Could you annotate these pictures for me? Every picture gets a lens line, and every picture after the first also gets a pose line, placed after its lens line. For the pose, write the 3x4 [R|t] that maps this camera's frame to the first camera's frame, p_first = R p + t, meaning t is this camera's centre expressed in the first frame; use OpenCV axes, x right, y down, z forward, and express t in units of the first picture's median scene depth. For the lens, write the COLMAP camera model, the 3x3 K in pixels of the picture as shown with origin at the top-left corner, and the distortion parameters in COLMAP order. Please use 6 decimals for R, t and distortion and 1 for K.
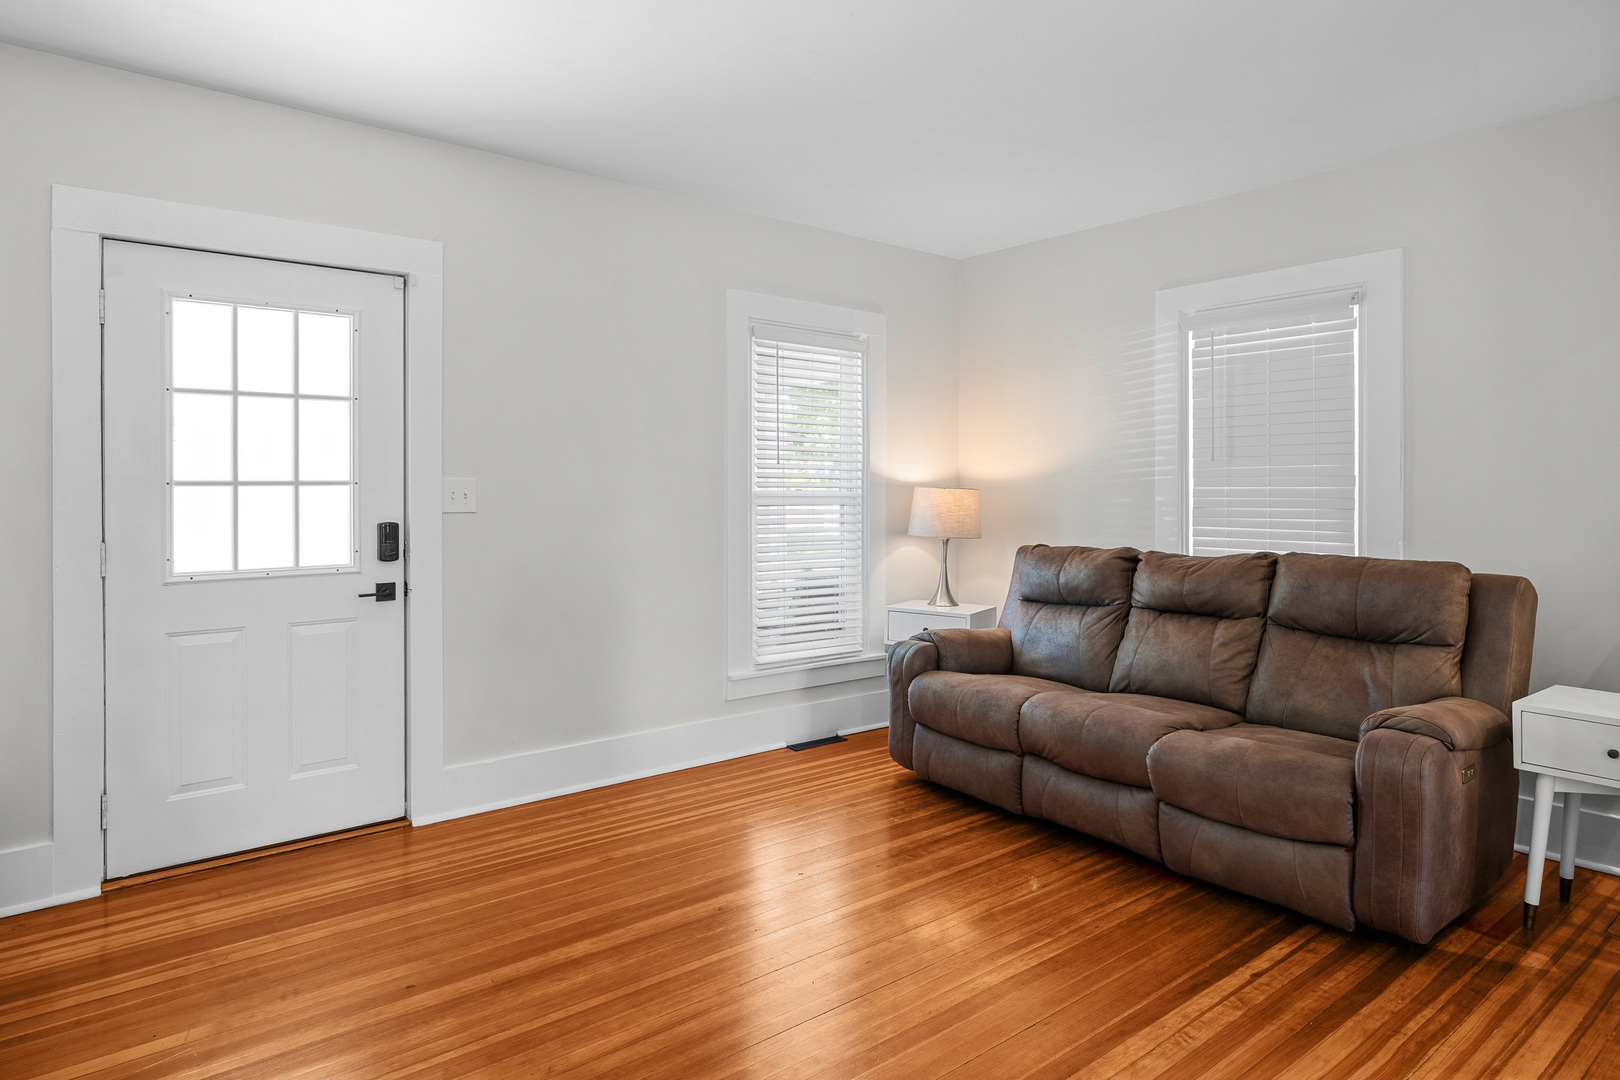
lens RADIAL K [[871.2, 0, 804.7], [0, 871.2, 485.8], [0, 0, 1]] dist [-0.002762, -0.000408]
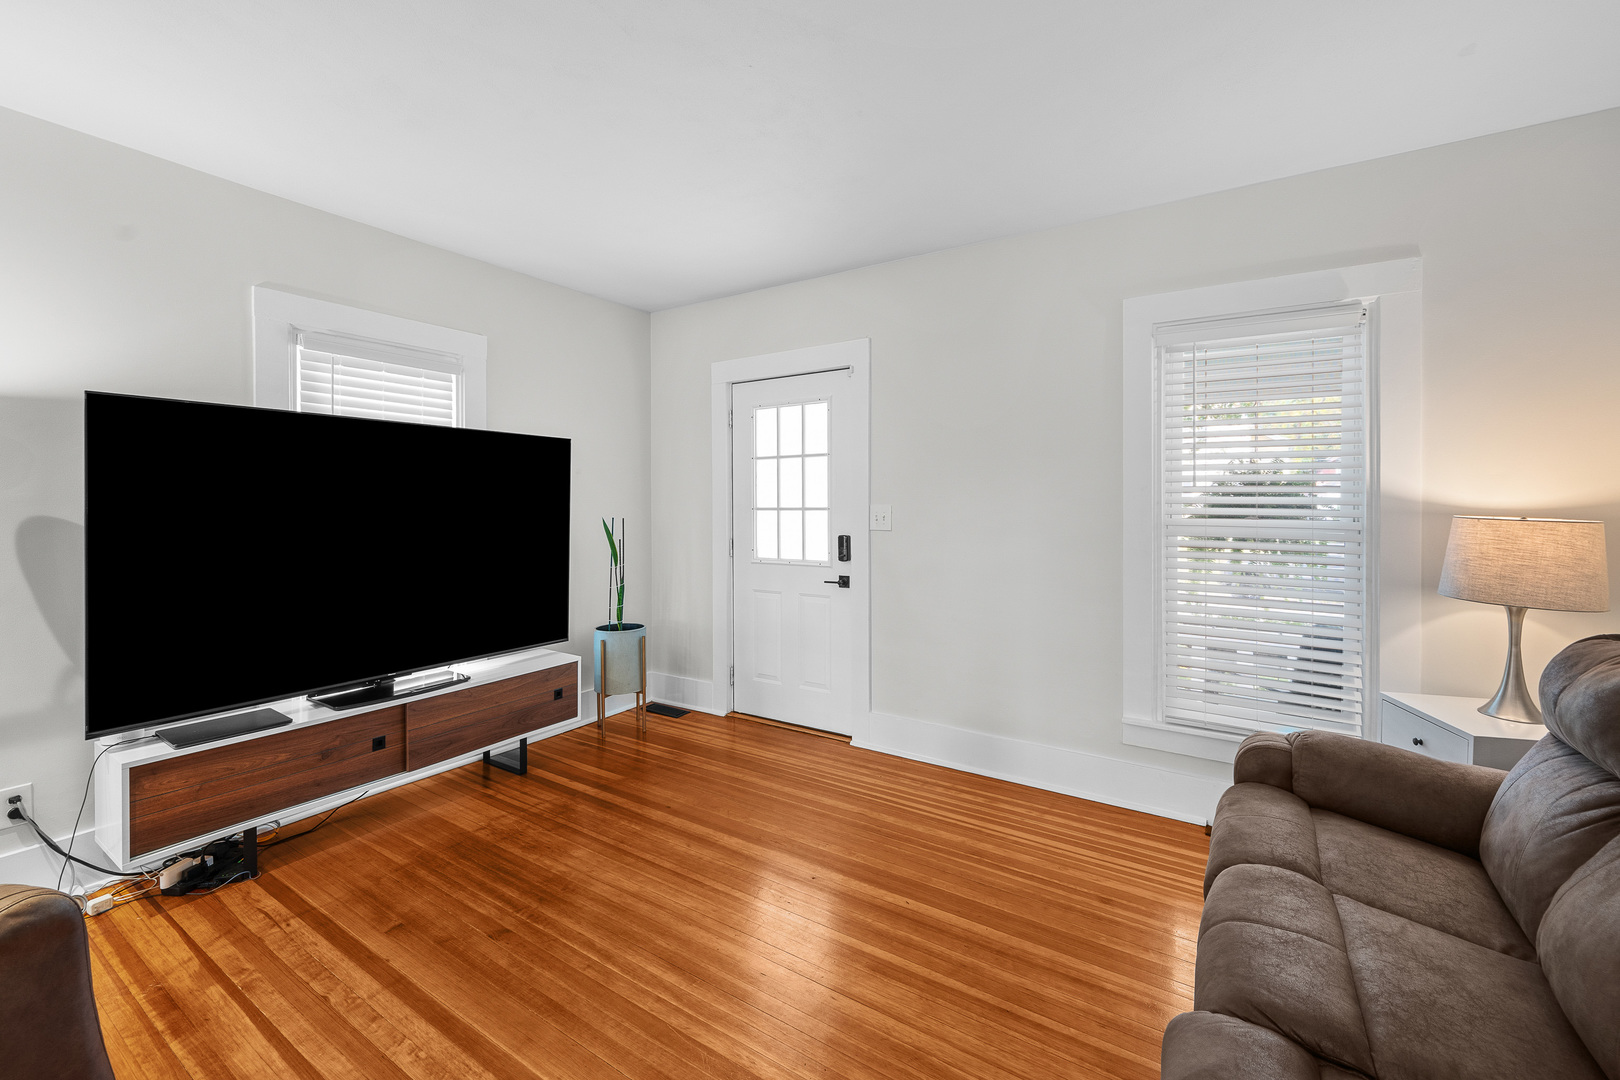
lens RADIAL K [[695.8, 0, 830.8], [0, 695.8, 505.0], [0, 0, 1]] dist [0.001897, 0.000021]
pose [[0.338408, -0.001175, -0.940999, 0.651597], [-0.001551, 0.999997, -0.001806, -0.007574], [0.940998, 0.002071, 0.338405, 0.586877]]
